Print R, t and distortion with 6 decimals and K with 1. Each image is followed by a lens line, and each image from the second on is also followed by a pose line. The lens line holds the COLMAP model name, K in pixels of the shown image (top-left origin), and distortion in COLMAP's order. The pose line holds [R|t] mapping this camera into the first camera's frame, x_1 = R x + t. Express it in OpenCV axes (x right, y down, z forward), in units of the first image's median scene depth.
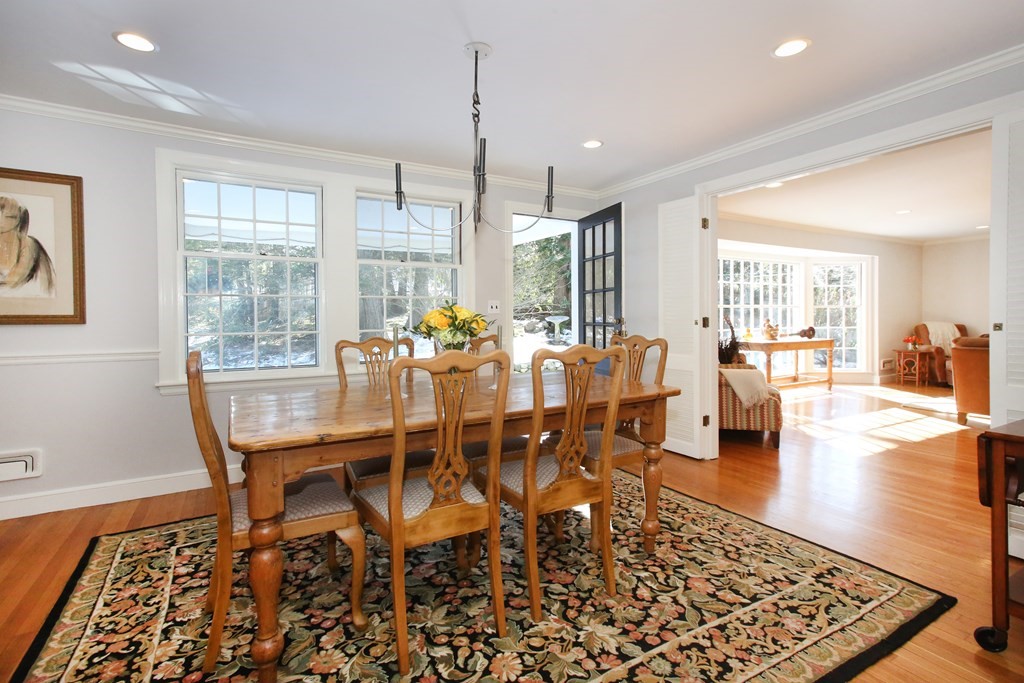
lens RADIAL K [[481.5, 0, 510.3], [0, 481.5, 332.7], [0, 0, 1]] dist [0.003422, 0.000067]
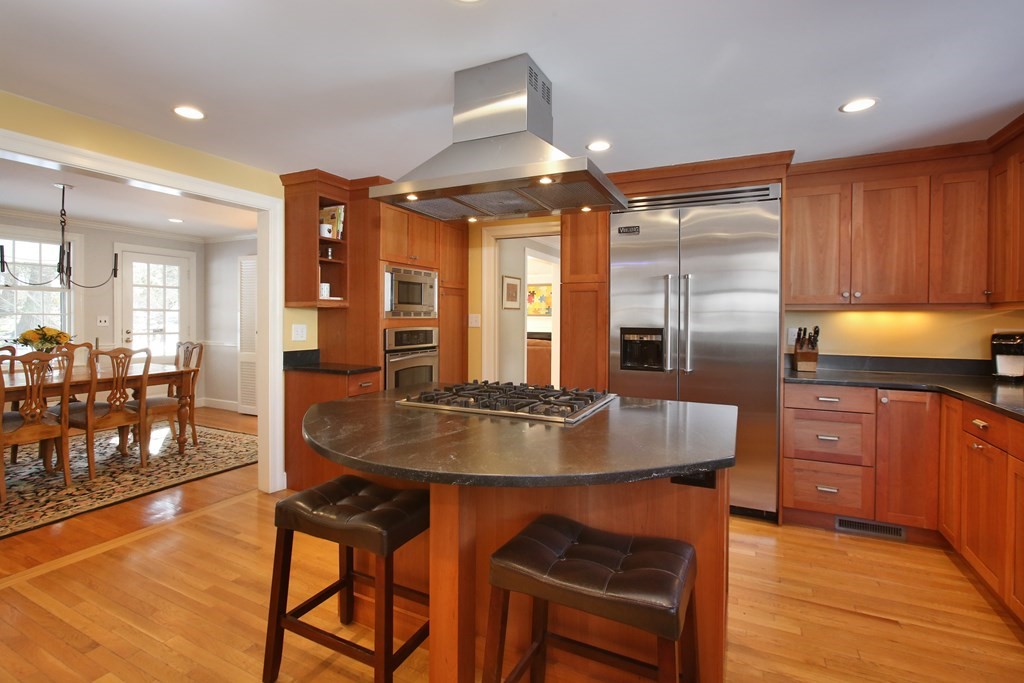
lens RADIAL K [[481.5, 0, 502.5], [0, 481.5, 325.5], [0, 0, 1]] dist [0.003422, 0.000067]
pose [[0.840468, 0.004219, 0.541844, 0.354329], [0.003267, 0.999912, -0.012853, -0.036485], [-0.541851, 0.012572, 0.840381, -1.494808]]
